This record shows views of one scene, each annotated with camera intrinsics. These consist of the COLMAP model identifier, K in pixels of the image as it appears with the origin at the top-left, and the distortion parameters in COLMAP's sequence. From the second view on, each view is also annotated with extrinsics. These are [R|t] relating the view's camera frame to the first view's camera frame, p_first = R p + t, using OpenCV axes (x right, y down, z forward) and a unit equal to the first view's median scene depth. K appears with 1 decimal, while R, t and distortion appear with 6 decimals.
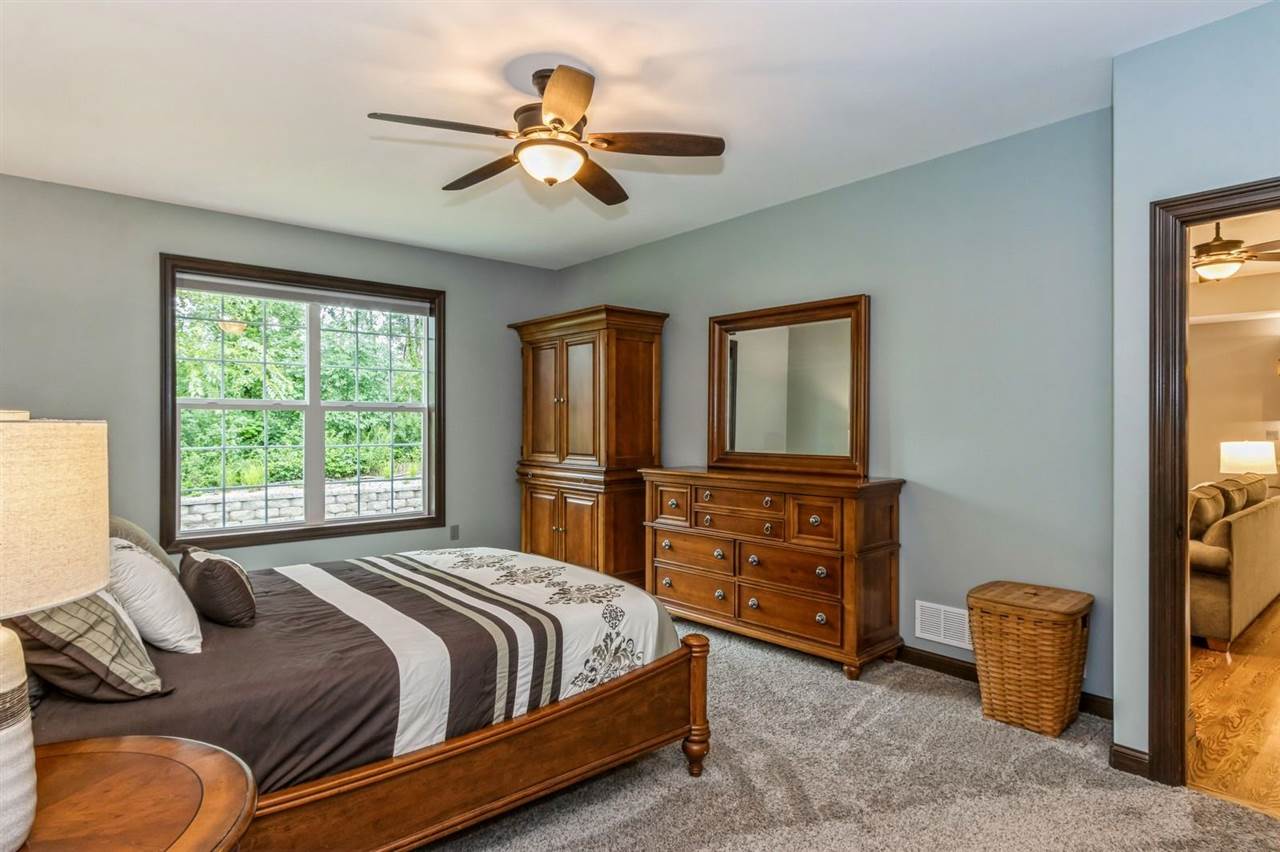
lens RADIAL K [[687.7, 0, 634.0], [0, 687.7, 425.9], [0, 0, 1]] dist [-0.001230, -0.001233]
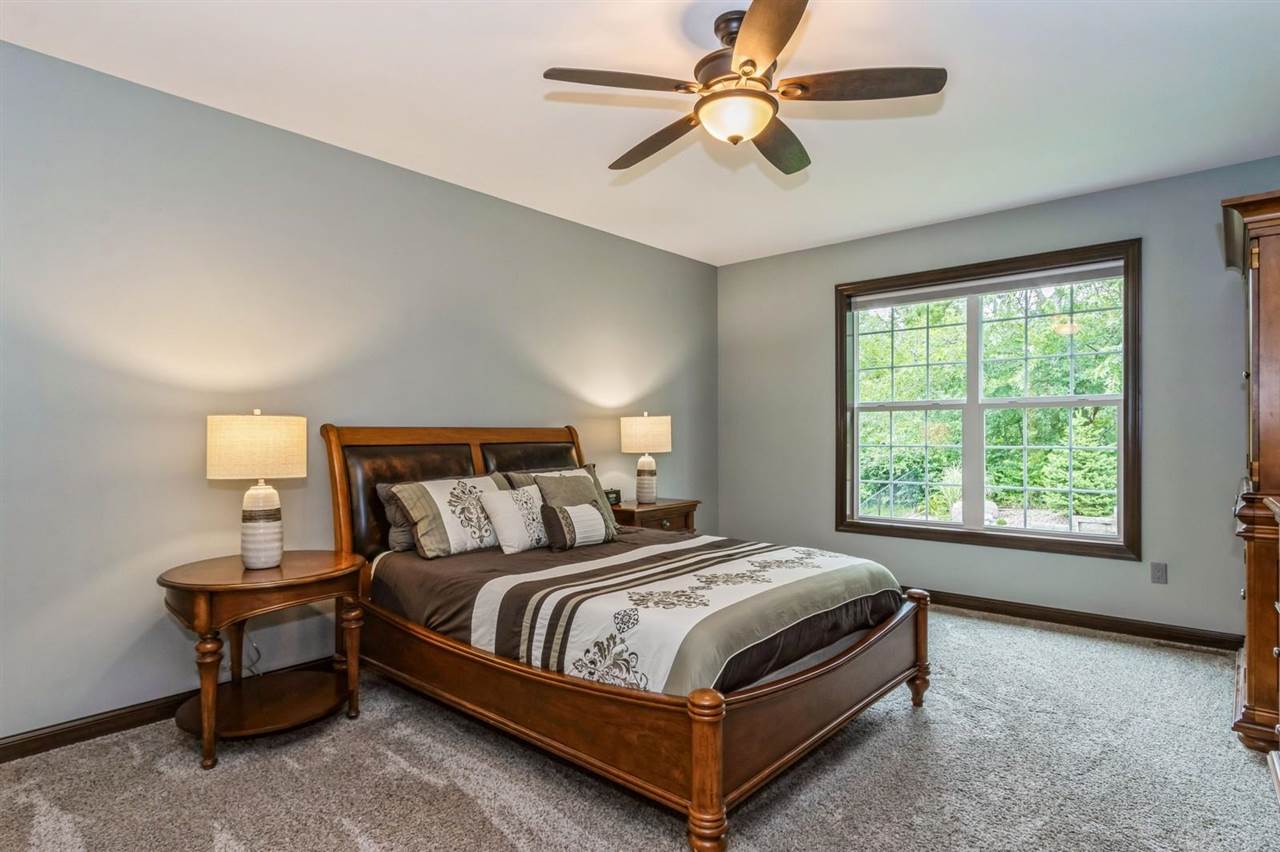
lens RADIAL K [[687.7, 0, 634.9], [0, 687.7, 430.4], [0, 0, 1]] dist [-0.001230, -0.001233]
pose [[0.138766, -0.005761, -0.990308, 0.903890], [0.000510, 0.999983, -0.005746, 0.028981], [0.990325, 0.000292, 0.138766, 0.906446]]
